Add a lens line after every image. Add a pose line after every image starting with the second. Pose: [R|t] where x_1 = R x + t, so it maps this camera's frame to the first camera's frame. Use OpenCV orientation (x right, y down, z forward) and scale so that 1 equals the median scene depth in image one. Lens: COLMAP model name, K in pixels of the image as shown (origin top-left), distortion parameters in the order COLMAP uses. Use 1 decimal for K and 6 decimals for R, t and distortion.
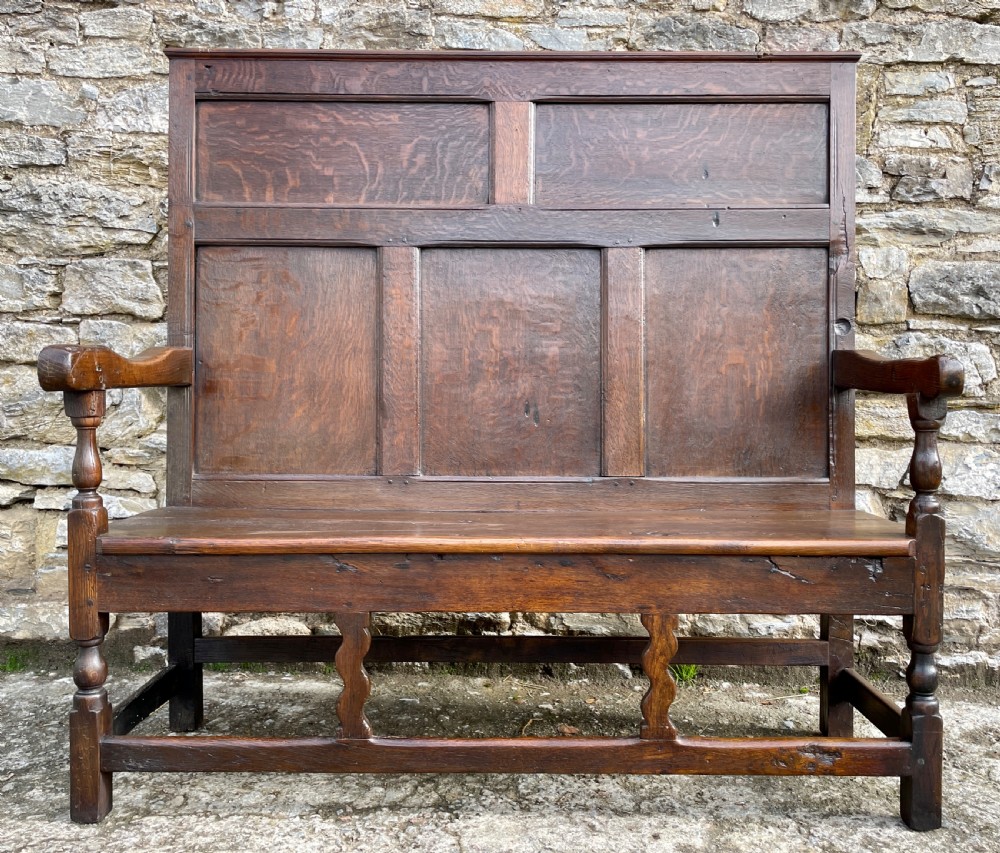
lens RADIAL K [[907.5, 0, 513.4], [0, 907.5, 430.8], [0, 0, 1]] dist [0.096150, -0.137632]
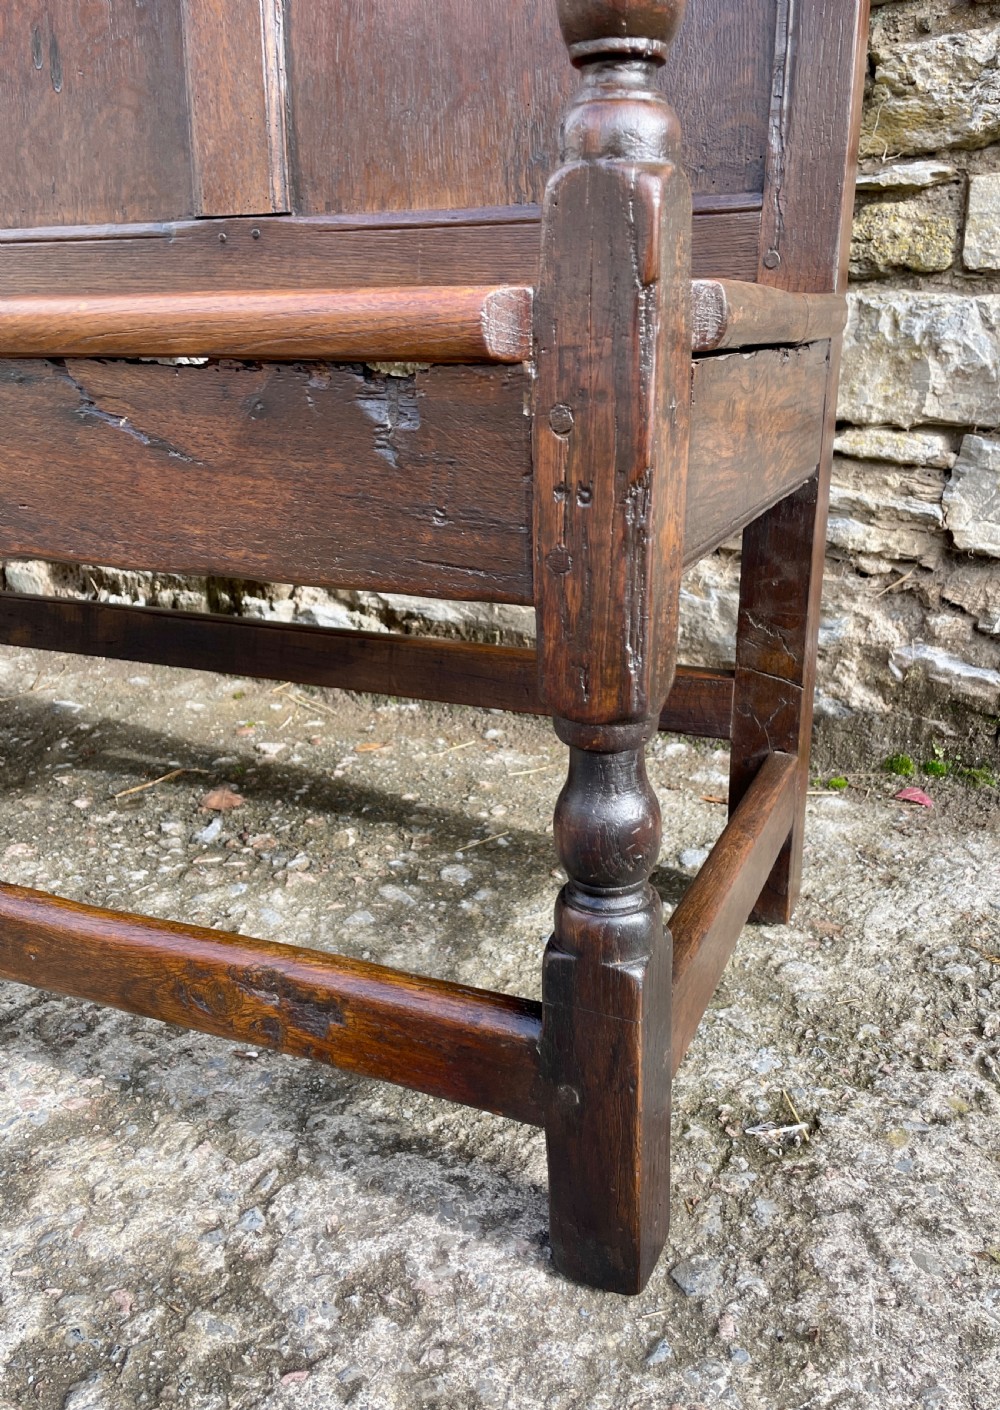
lens RADIAL K [[1128.0, 0, 527.2], [0, 1128.0, 714.2], [0, 0, 1]] dist [0.099316, -0.154158]
pose [[0.925048, 0.115306, -0.361926, 0.401310], [-0.001363, 0.953815, 0.300391, 0.097848], [0.379847, -0.277383, 0.882482, 0.519164]]
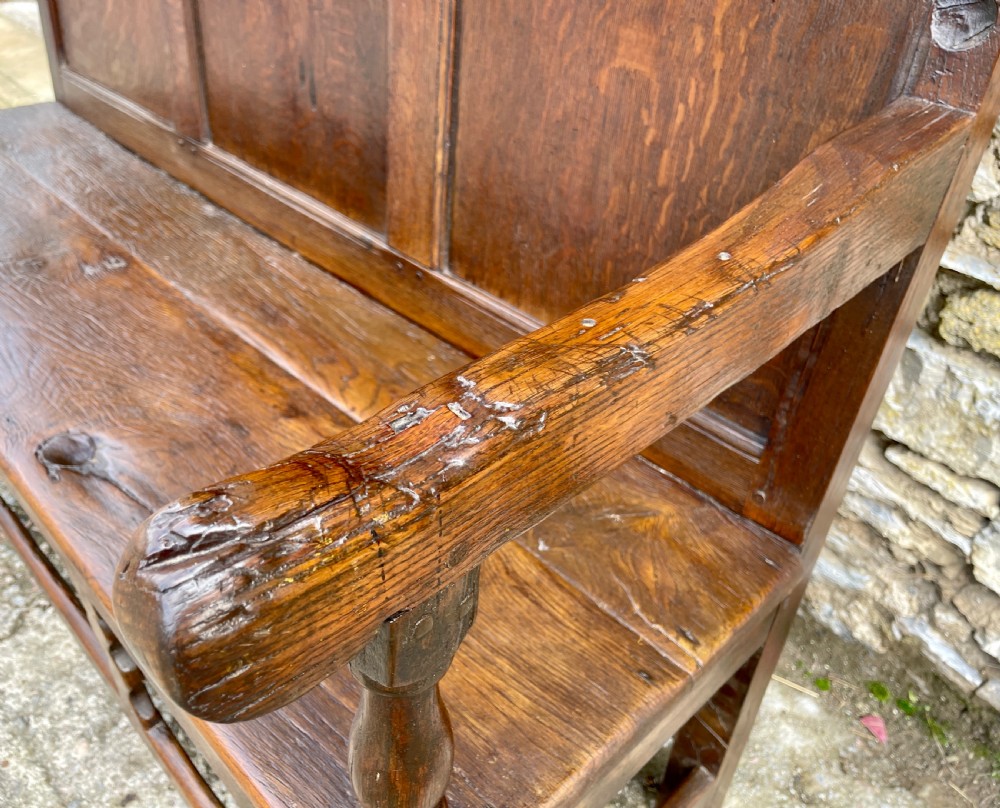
lens RADIAL K [[833.2, 0, 468.4], [0, 833.2, 398.5], [0, 0, 1]] dist [0.060848, -0.093456]
pose [[0.692321, 0.441954, -0.570411, 0.411854], [-0.056540, 0.821286, 0.567708, -0.140305], [0.719372, -0.360785, 0.593581, 0.663958]]
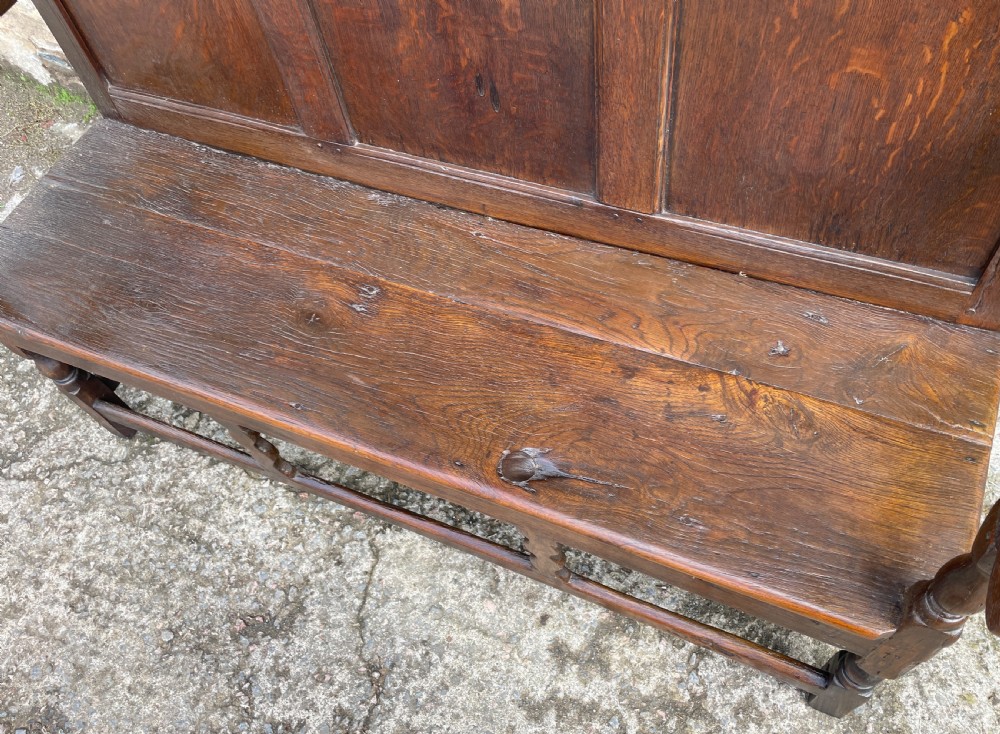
lens RADIAL K [[780.6, 0, 513.9], [0, 780.6, 388.2], [0, 0, 1]] dist [0.091250, -0.125868]
pose [[0.915739, 0.276328, -0.291660, 0.225549], [0.104163, 0.537823, 0.836598, -0.324362], [0.388037, -0.796485, 0.463722, 0.567519]]
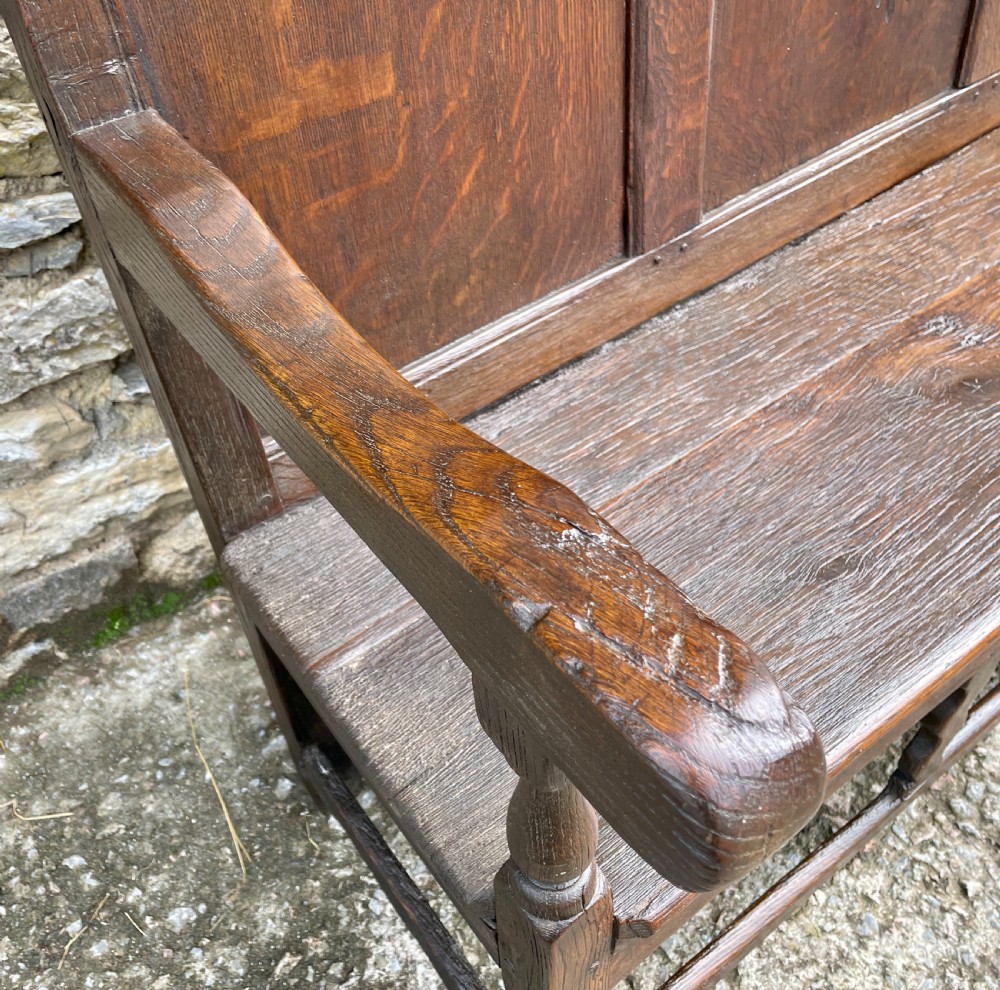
lens RADIAL K [[1014.9, 0, 463.3], [0, 1014.9, 488.8], [0, 0, 1]] dist [0.080787, -0.118182]
pose [[0.799211, -0.469518, 0.375251, -0.414045], [0.097687, 0.717494, 0.689681, -0.198241], [-0.593058, -0.514544, 0.619295, 0.640780]]
